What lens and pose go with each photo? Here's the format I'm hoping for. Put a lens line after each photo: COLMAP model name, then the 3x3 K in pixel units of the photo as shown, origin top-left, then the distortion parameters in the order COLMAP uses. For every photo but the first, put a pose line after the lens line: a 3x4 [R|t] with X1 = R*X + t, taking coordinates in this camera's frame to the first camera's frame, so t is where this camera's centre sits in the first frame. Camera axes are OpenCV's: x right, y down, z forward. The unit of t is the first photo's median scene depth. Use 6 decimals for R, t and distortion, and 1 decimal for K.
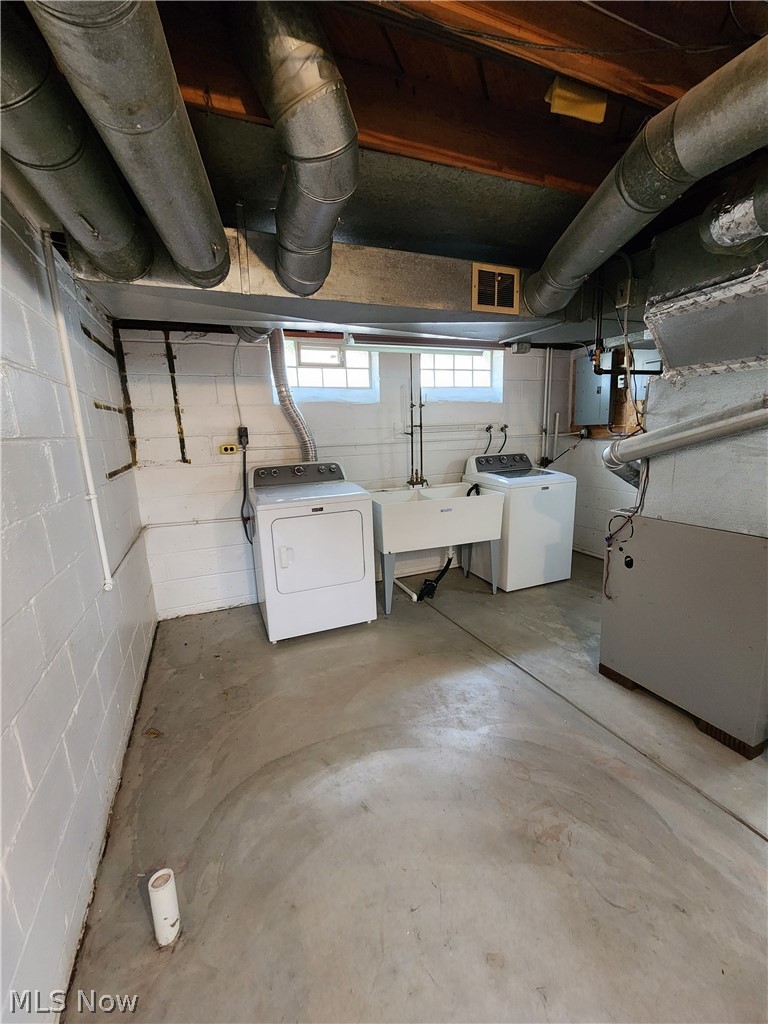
lens RADIAL K [[423.8, 0, 381.3], [0, 423.8, 518.5], [0, 0, 1]] dist [0.000984, -0.001845]
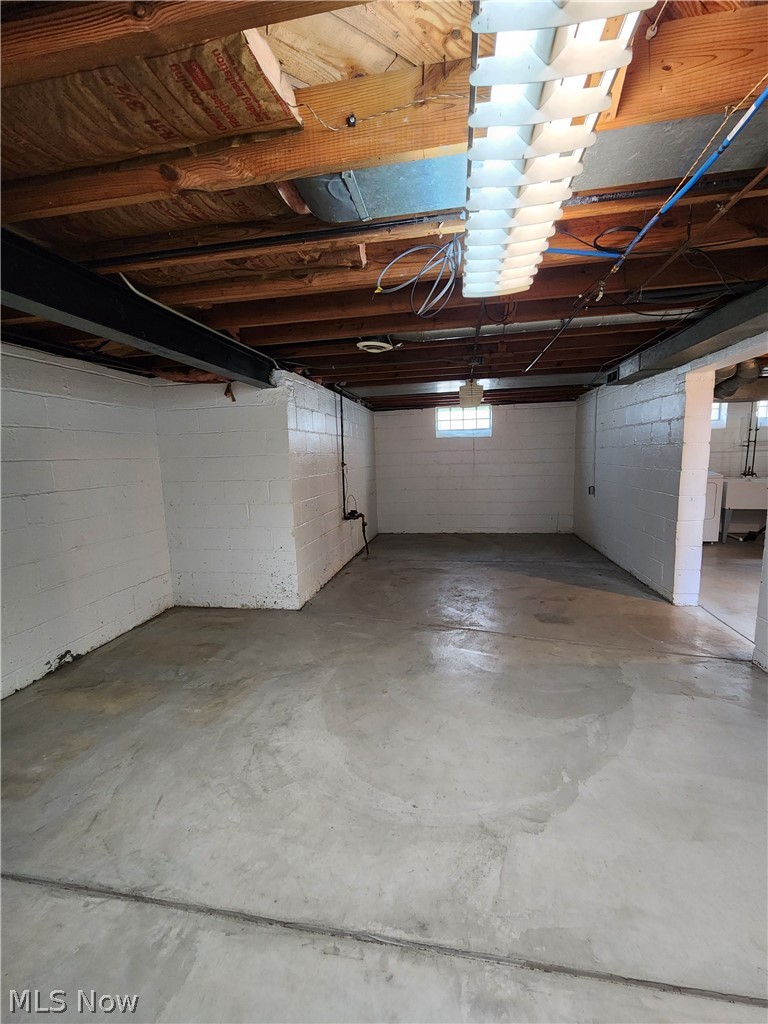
lens RADIAL K [[423.8, 0, 384.8], [0, 423.8, 508.1], [0, 0, 1]] dist [0.000984, -0.001845]
pose [[0.836234, 0.083523, -0.541974, -0.209198], [-0.109742, 0.993829, -0.016167, 0.242527], [0.537279, 0.072997, 0.840240, -1.228479]]
